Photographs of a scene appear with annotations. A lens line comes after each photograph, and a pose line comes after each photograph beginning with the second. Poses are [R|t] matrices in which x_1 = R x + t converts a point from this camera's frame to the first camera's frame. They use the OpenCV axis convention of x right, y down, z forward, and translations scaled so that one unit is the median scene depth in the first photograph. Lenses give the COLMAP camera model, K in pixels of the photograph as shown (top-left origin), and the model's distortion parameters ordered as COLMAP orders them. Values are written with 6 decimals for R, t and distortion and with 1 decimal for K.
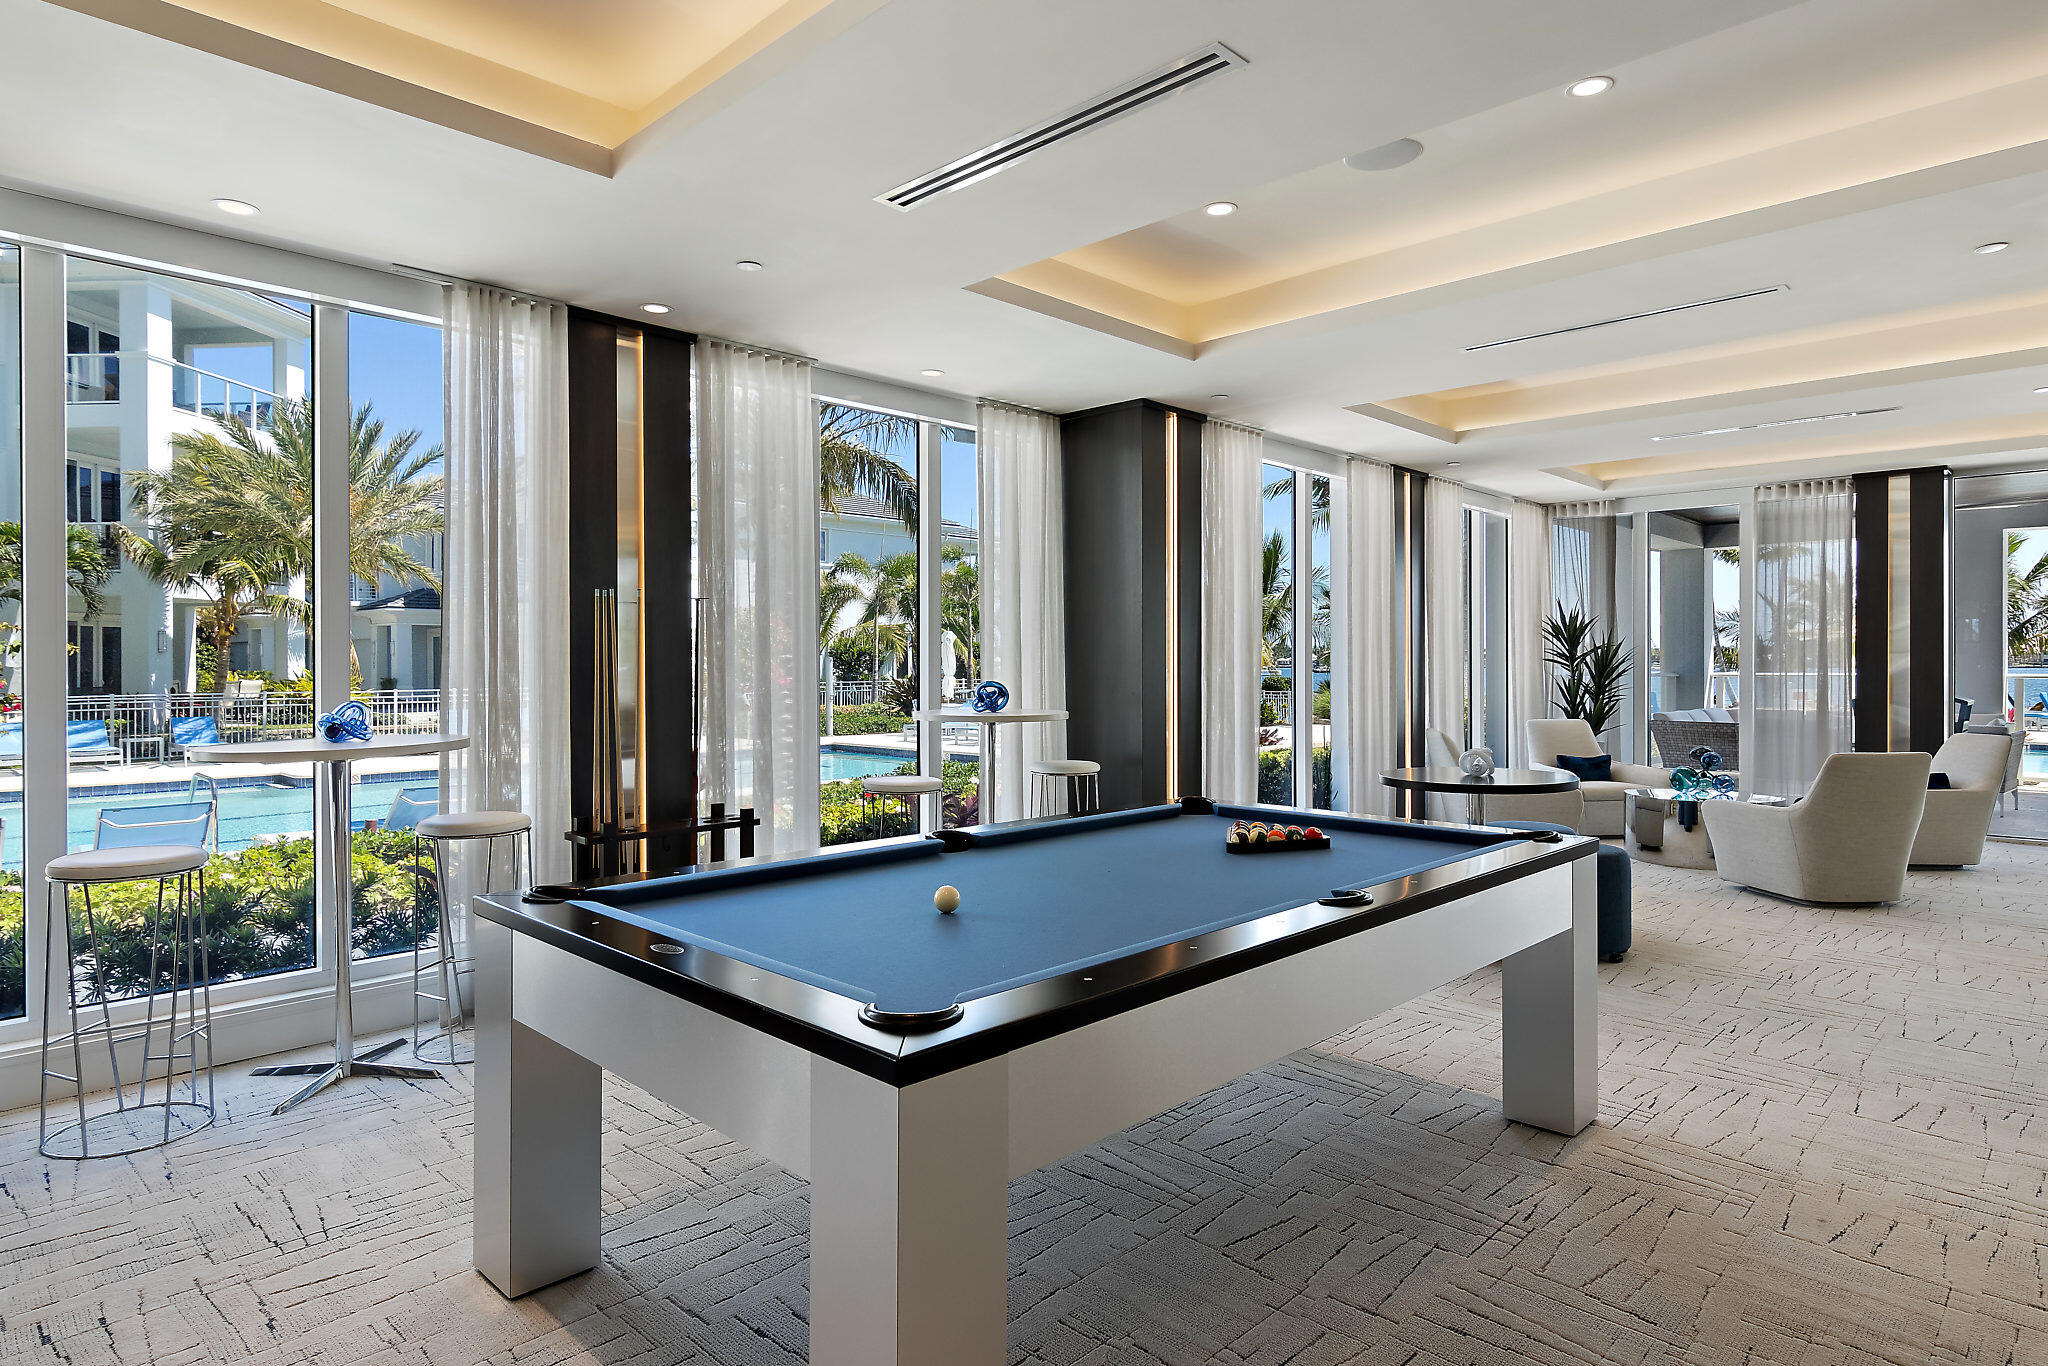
lens RADIAL K [[1145.8, 0, 1026.2], [0, 1145.8, 666.8], [0, 0, 1]] dist [-0.025703, 0.000110]
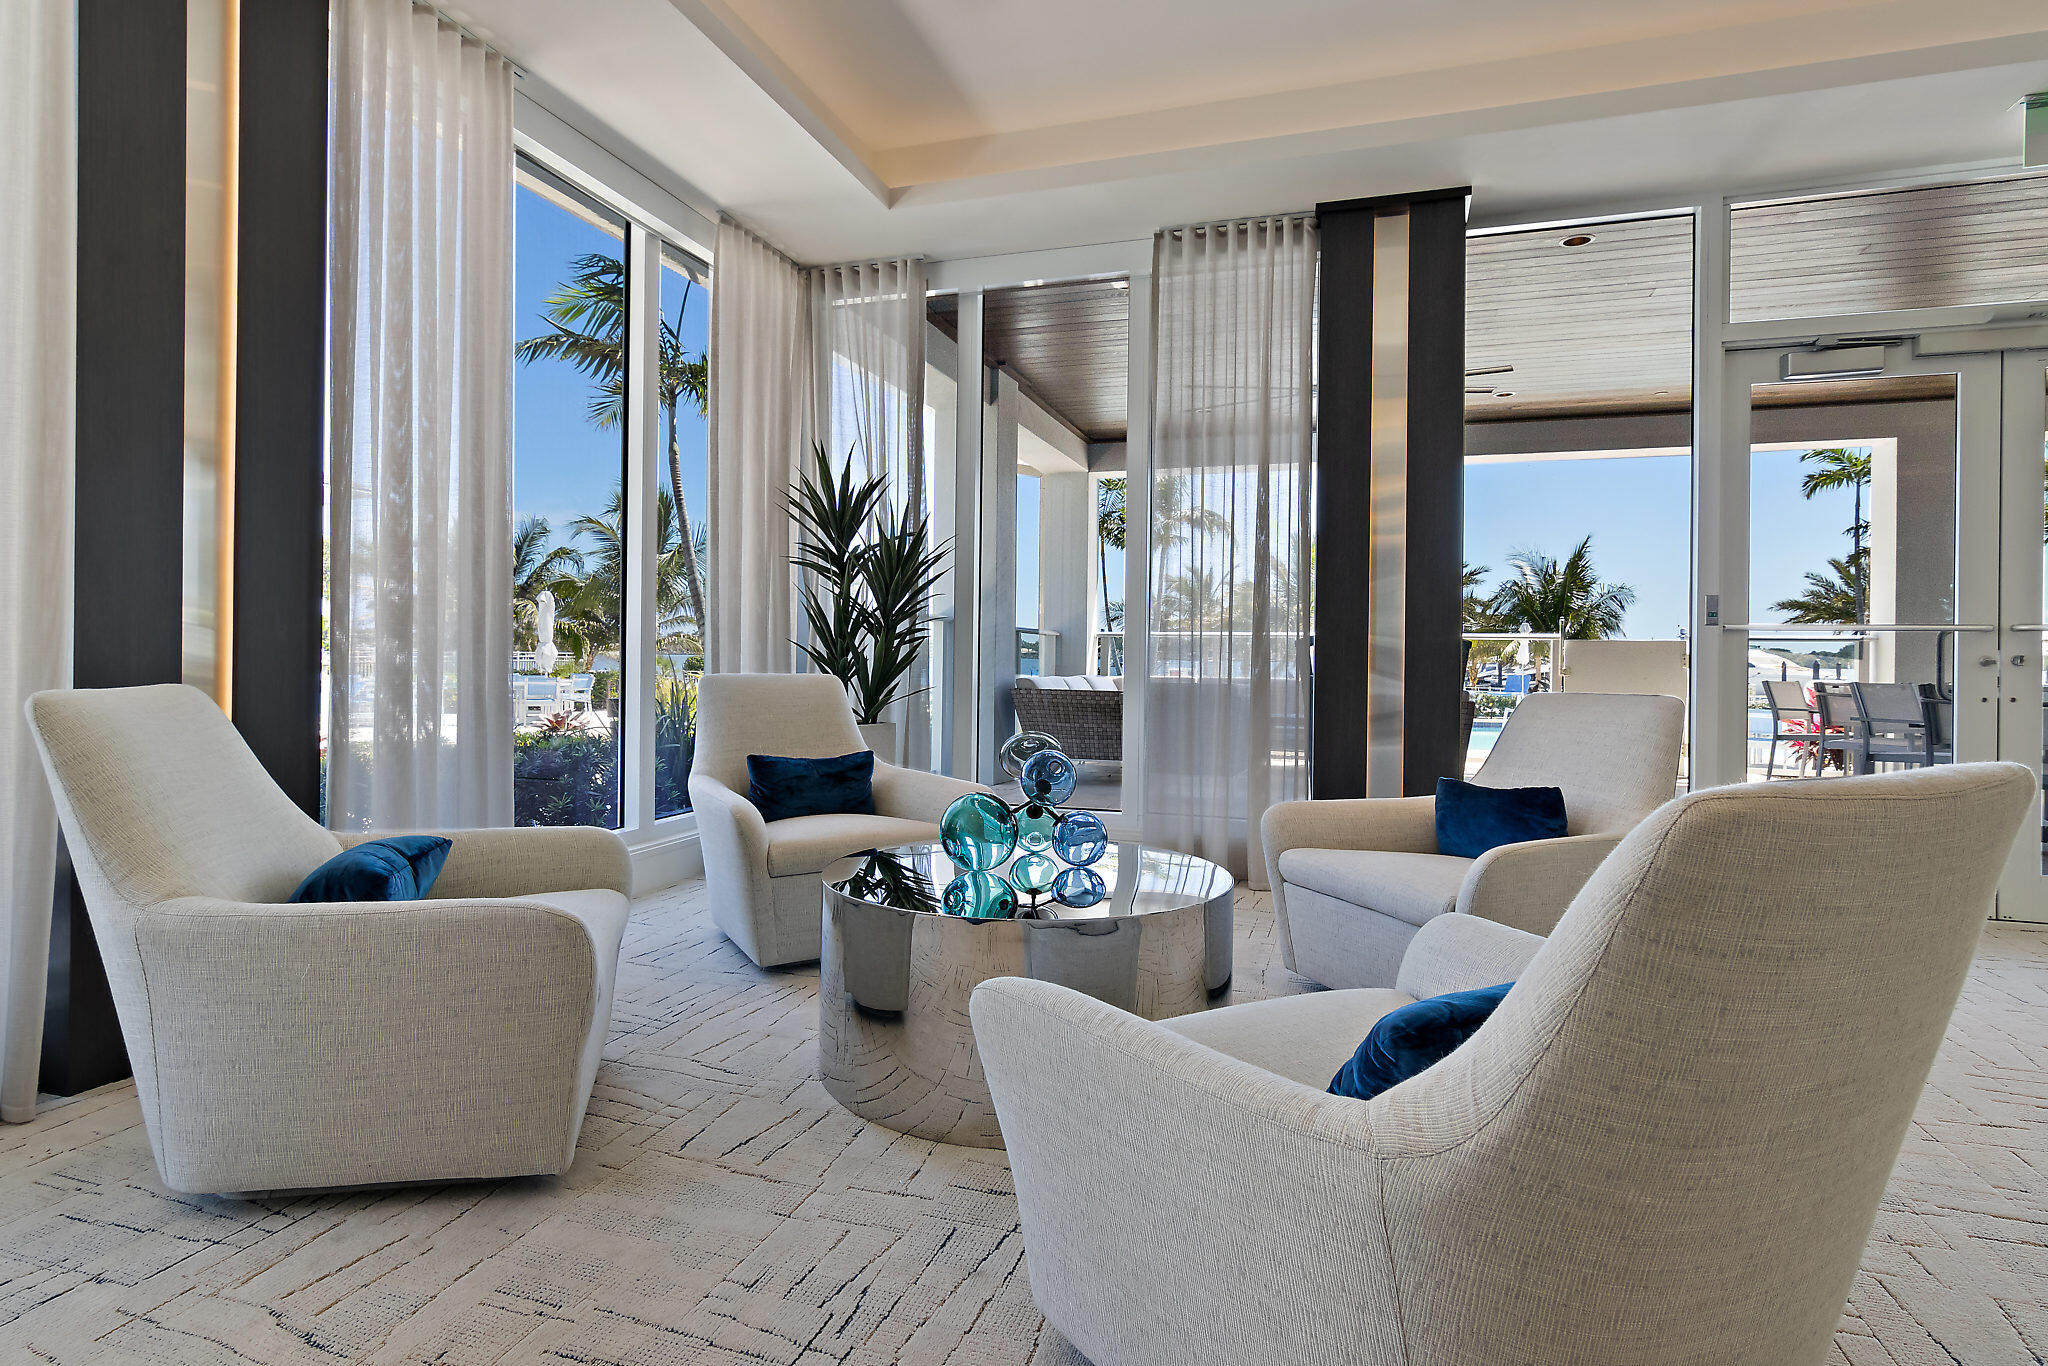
lens RADIAL K [[1048.2, 0, 1020.6], [0, 1048.2, 674.0], [0, 0, 1]] dist [0.004191, 0.000138]
pose [[0.896274, 0.002114, 0.443495, 0.346767], [-0.009136, 0.999864, 0.013697, 0.037125], [-0.443406, -0.016328, 0.896172, 0.548507]]
